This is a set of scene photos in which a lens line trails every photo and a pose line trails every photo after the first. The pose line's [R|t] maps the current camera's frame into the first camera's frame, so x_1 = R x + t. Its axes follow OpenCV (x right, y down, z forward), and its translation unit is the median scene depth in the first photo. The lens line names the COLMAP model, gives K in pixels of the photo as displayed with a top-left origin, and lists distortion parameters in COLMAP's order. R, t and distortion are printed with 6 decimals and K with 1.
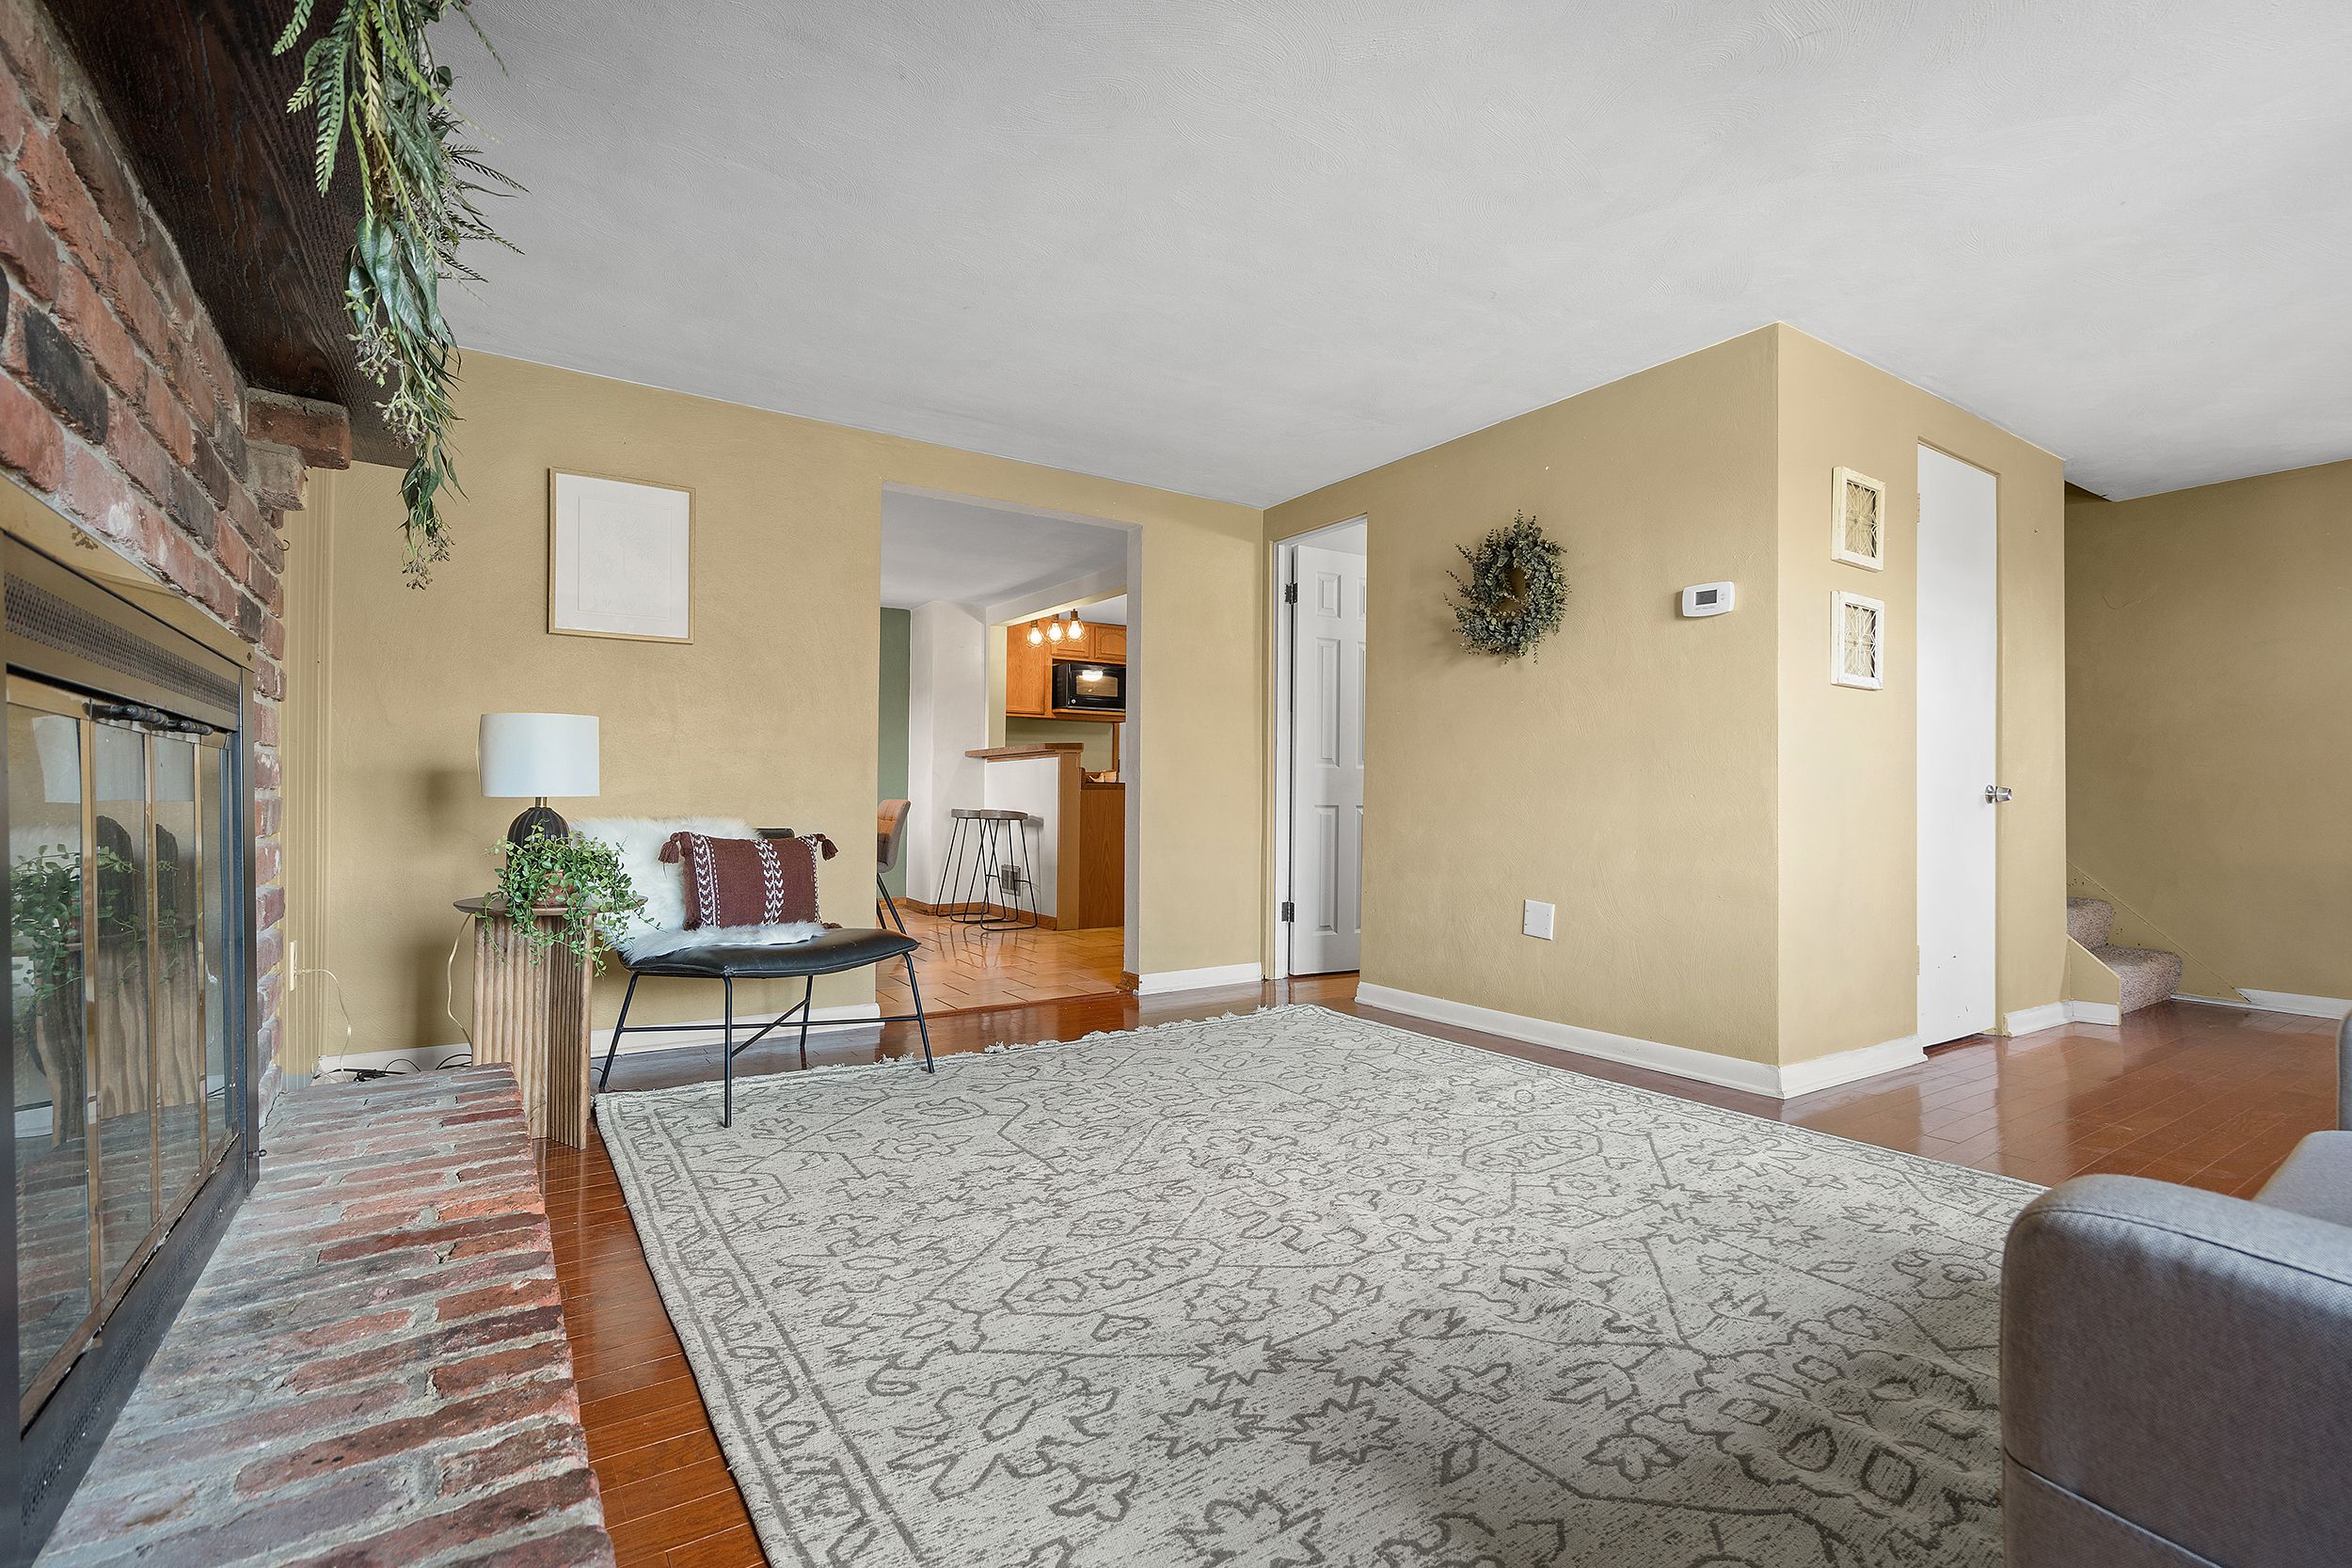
lens RADIAL K [[1074.0, 0, 1172.7], [0, 1074.0, 778.0], [0, 0, 1]] dist [-0.005894, 0.003180]
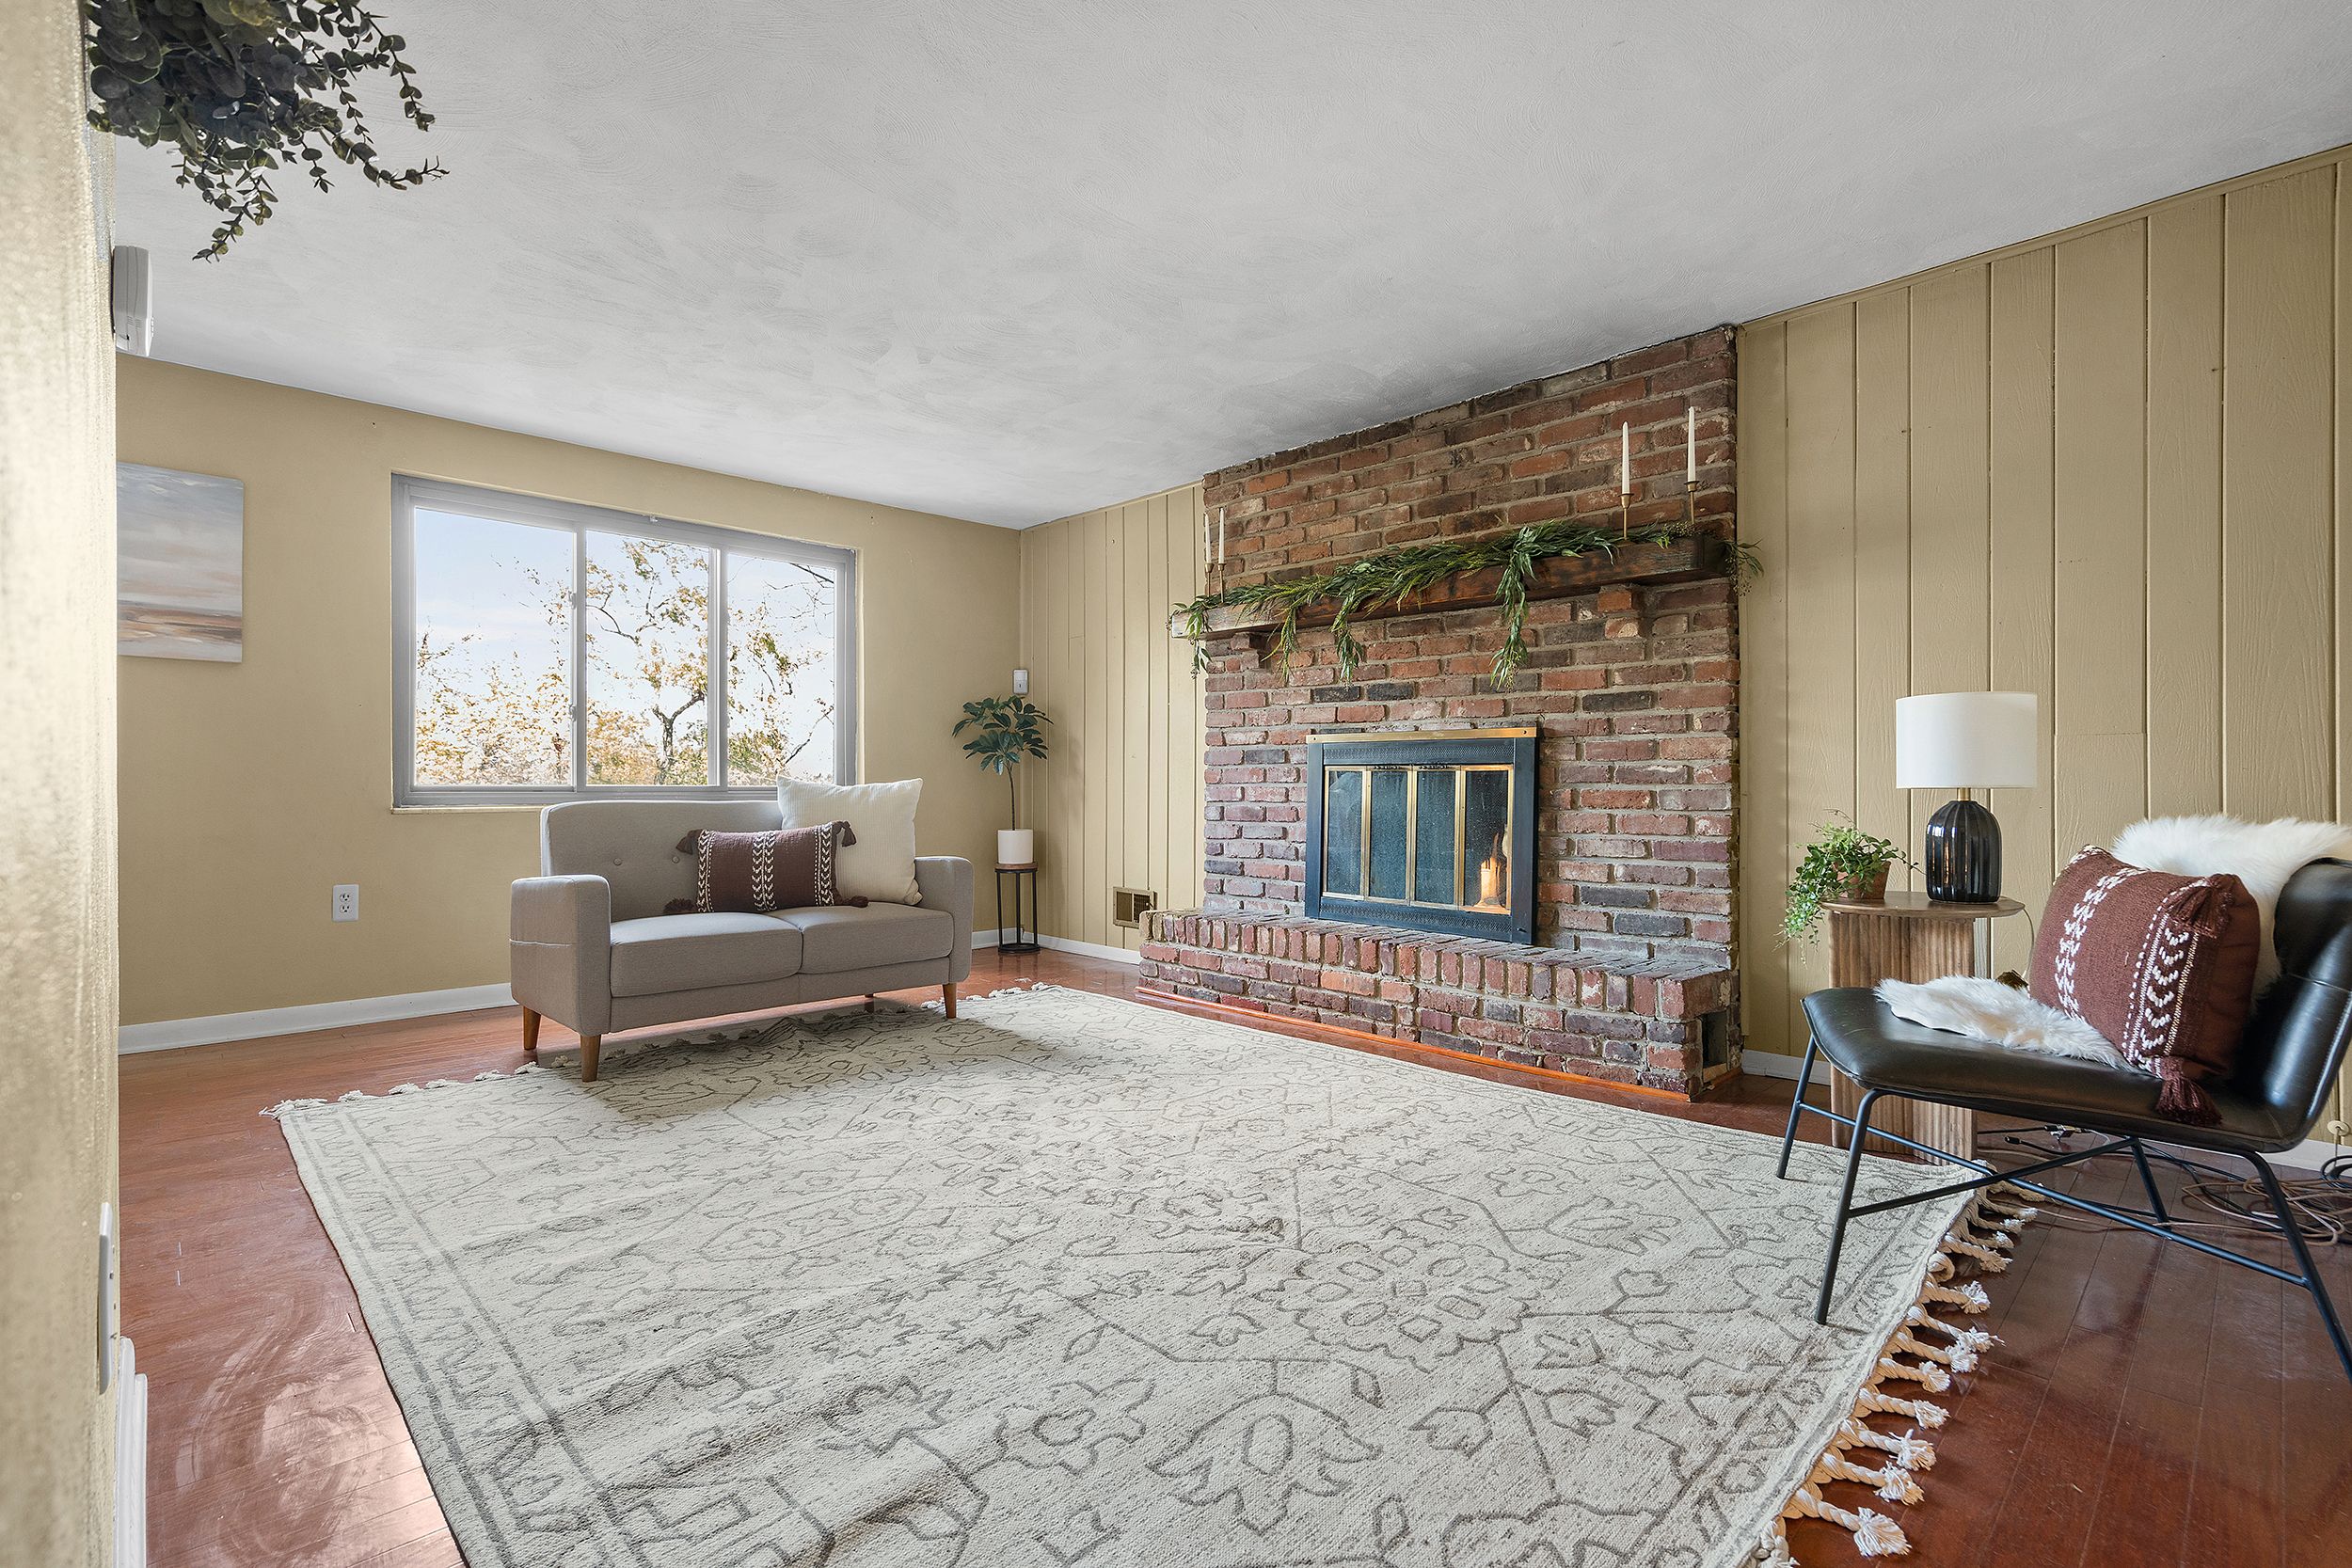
lens RADIAL K [[1074.0, 0, 1183.4], [0, 1074.0, 784.4], [0, 0, 1]] dist [-0.005894, 0.003180]
pose [[-0.981986, -0.004290, -0.188906, 0.239284], [-0.000631, 0.999811, -0.019424, 0.036545], [0.188954, -0.018955, -0.981803, 2.007593]]
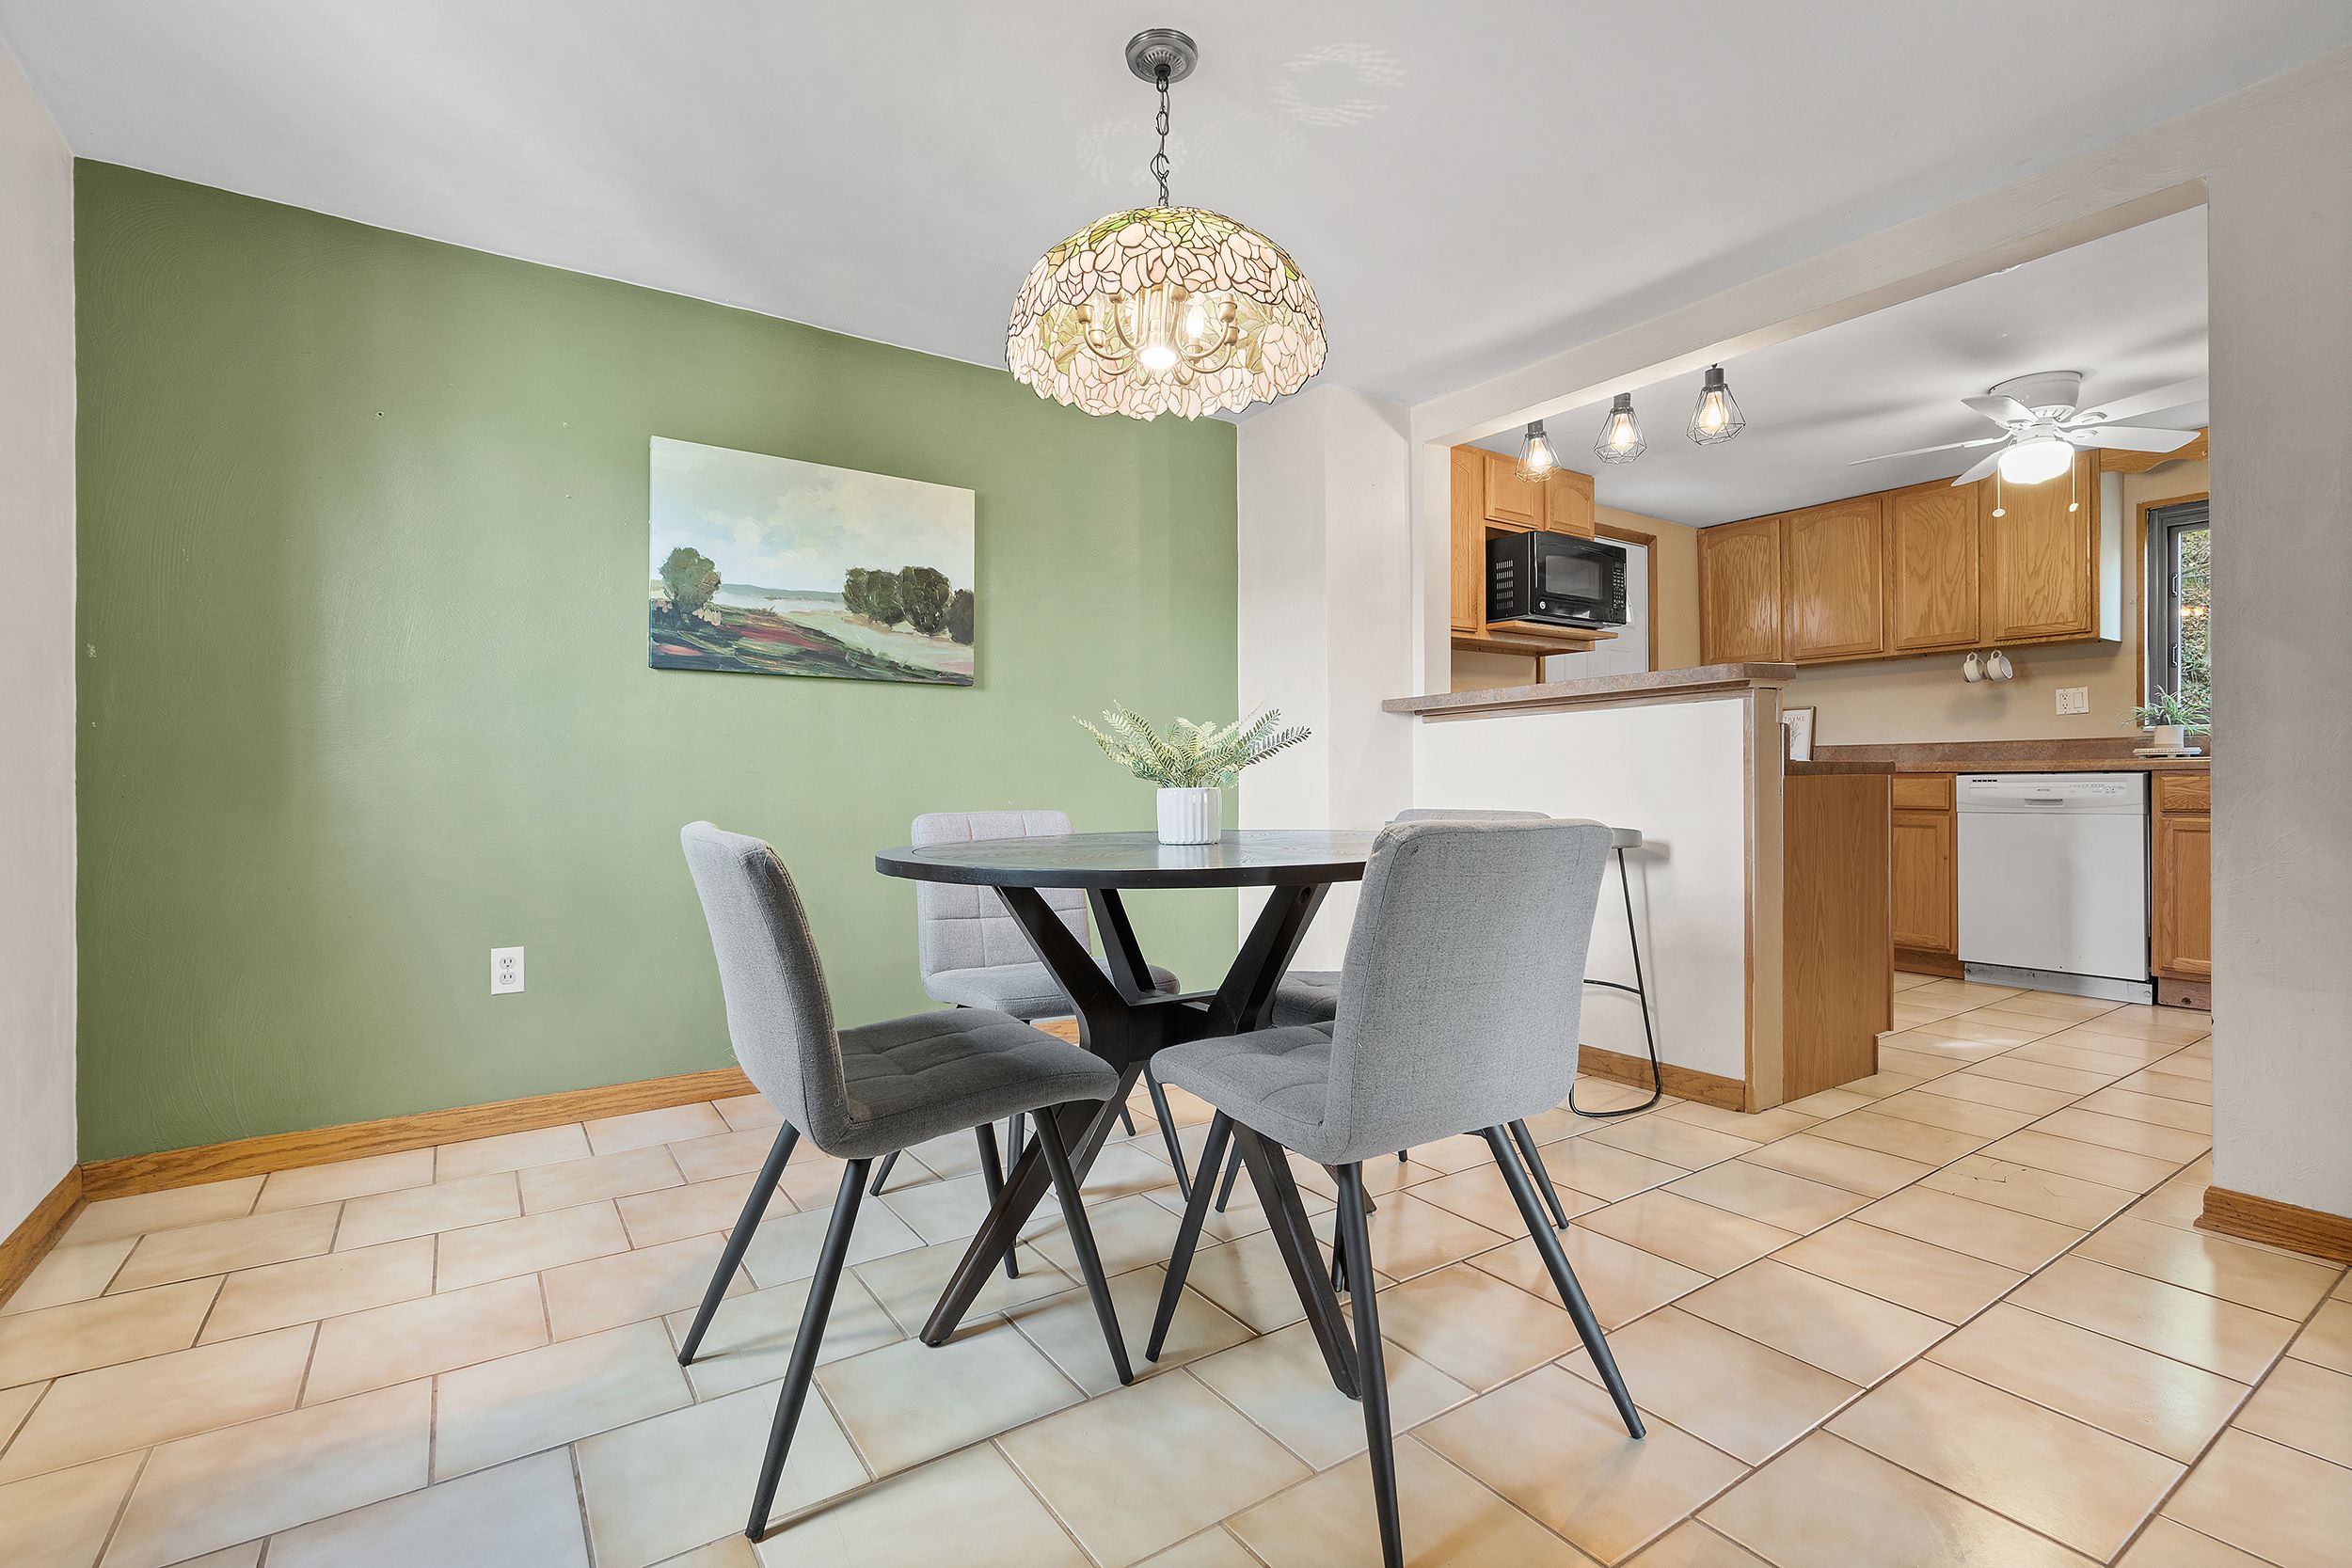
lens RADIAL K [[1074.0, 0, 1180.8], [0, 1074.0, 787.7], [0, 0, 1]] dist [-0.005894, 0.003180]
pose [[0.999614, -0.017751, 0.021357, -0.962775], [0.017344, 0.999667, 0.019128, 0.010483], [-0.021690, -0.018751, 0.999589, 1.668537]]
